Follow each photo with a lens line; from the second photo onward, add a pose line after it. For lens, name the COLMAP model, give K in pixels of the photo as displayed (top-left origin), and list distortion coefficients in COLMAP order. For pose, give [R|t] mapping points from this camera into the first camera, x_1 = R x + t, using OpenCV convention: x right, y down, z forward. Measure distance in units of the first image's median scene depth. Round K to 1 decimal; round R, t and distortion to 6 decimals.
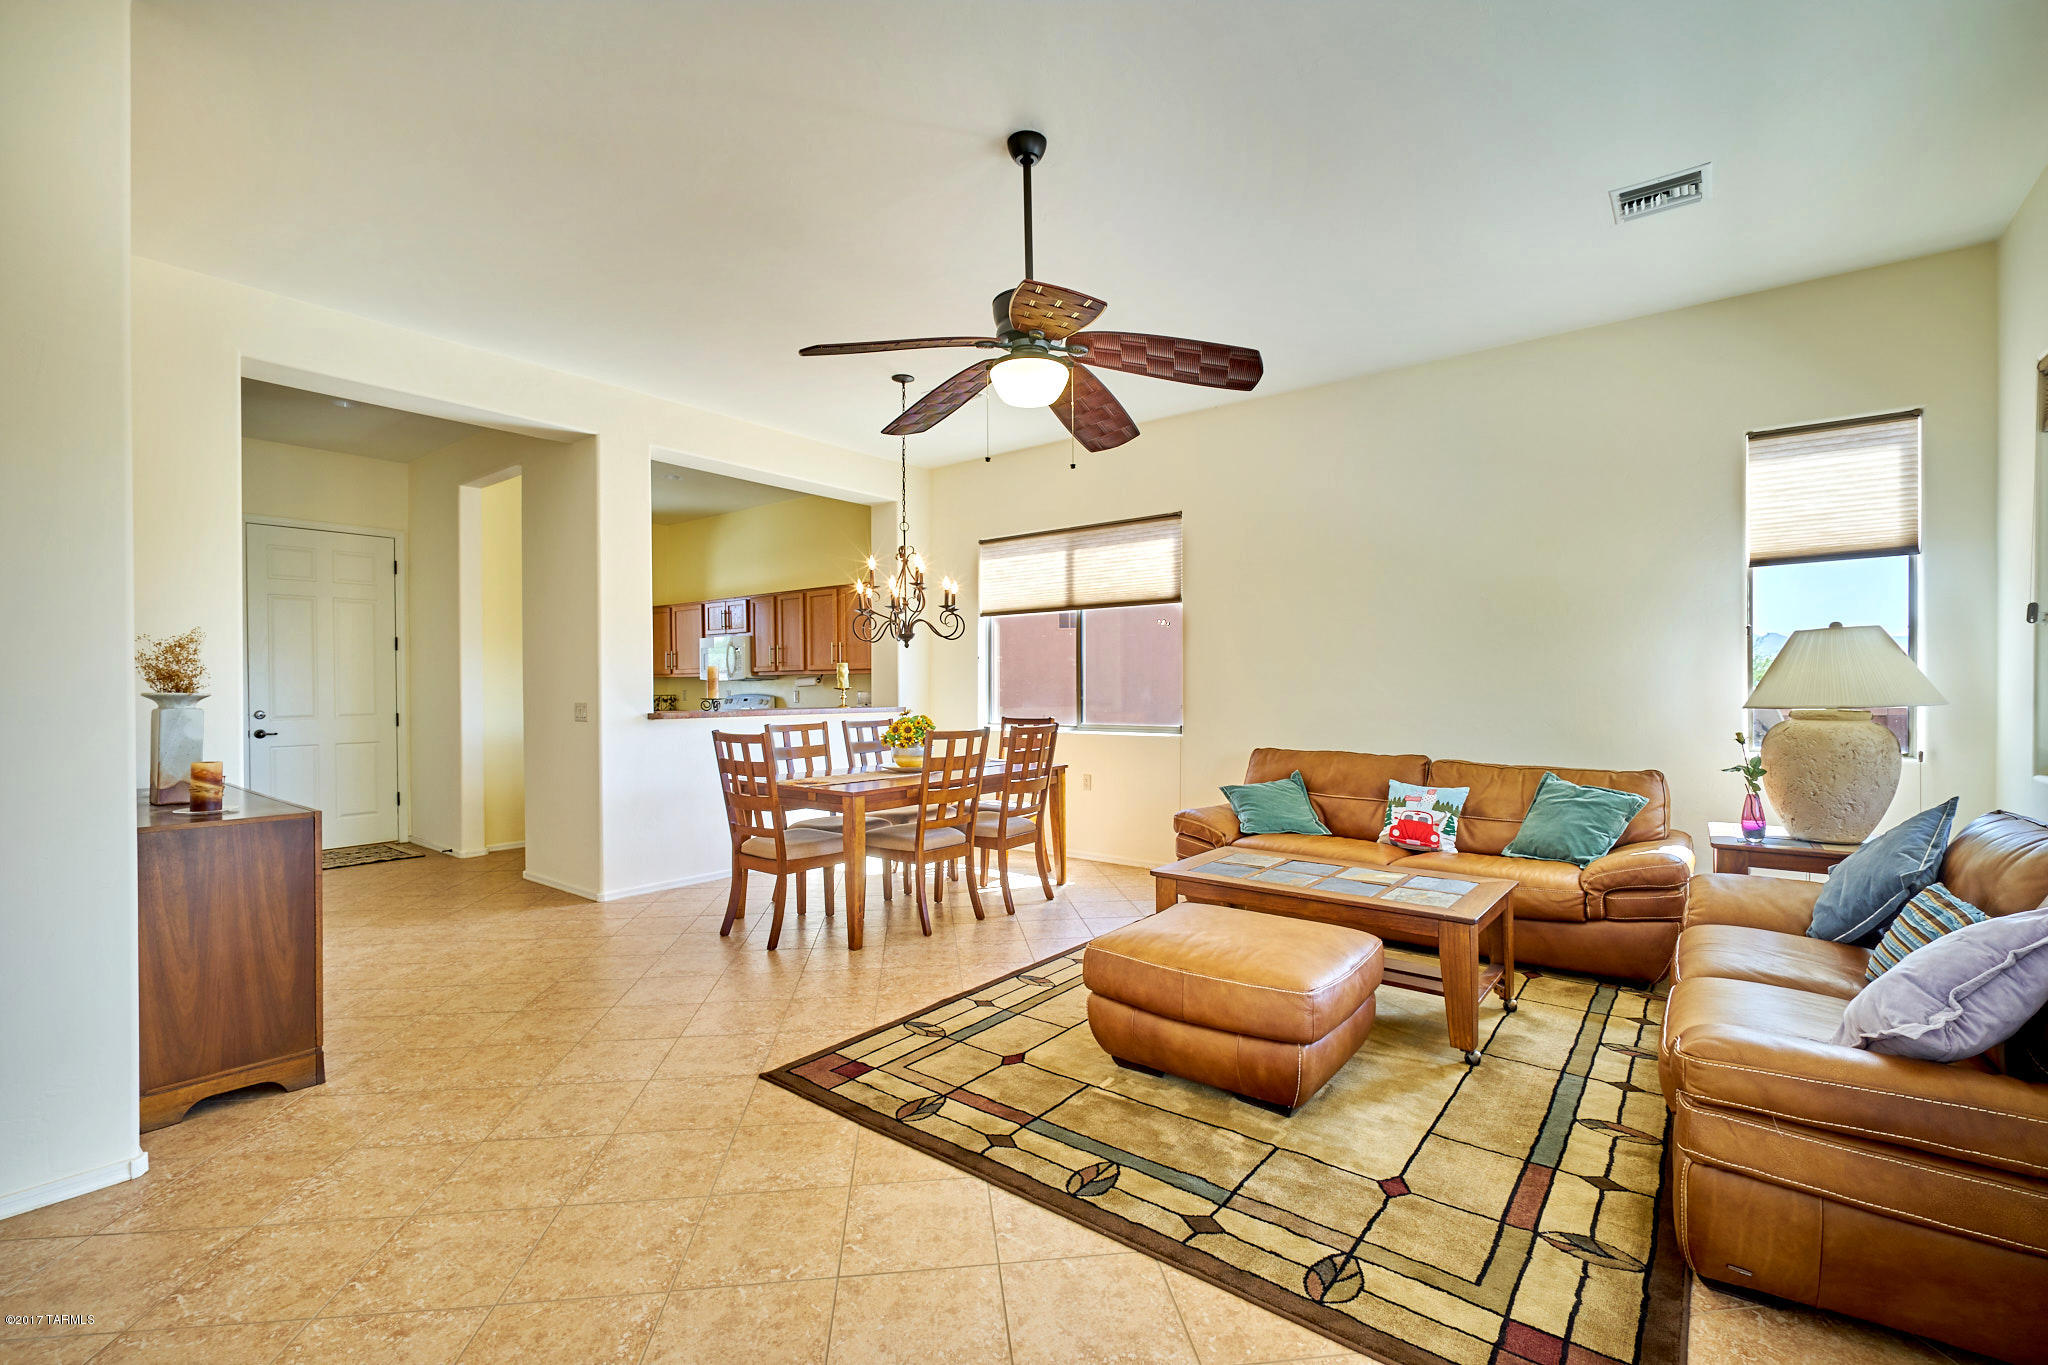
lens RADIAL K [[880.2, 0, 1026.1], [0, 880.2, 689.4], [0, 0, 1]] dist [-0.007935, -0.000420]
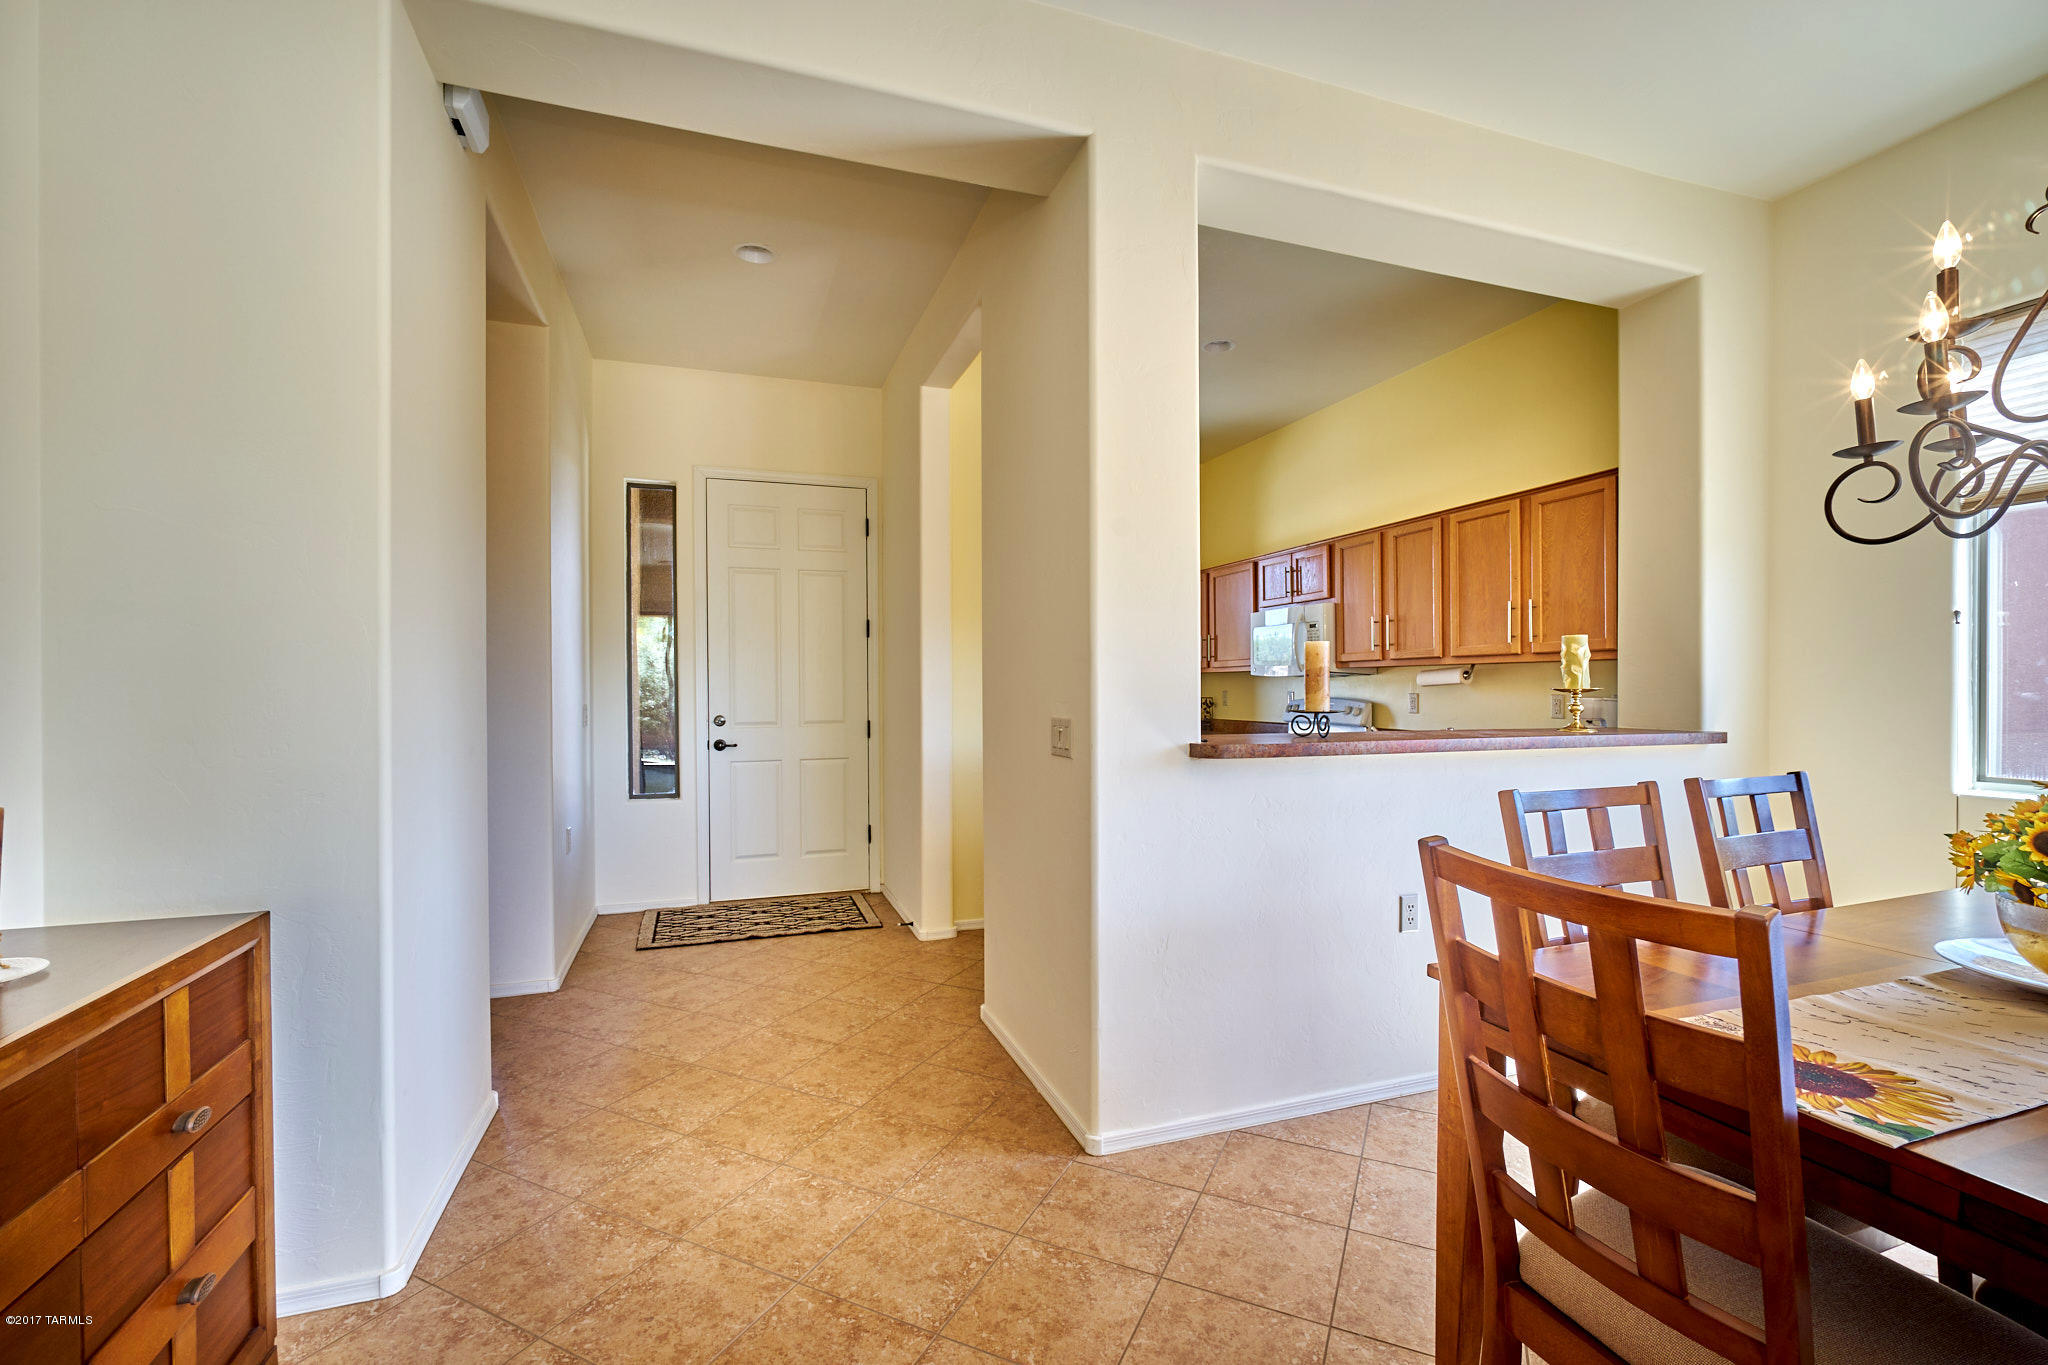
lens RADIAL K [[880.2, 0, 1026.1], [0, 880.2, 689.4], [0, 0, 1]] dist [-0.007935, -0.000420]
pose [[0.843664, 0.003380, -0.536861, -0.304823], [-0.002935, 0.999994, 0.001682, -0.002175], [0.536864, 0.000157, 0.843669, 0.674754]]
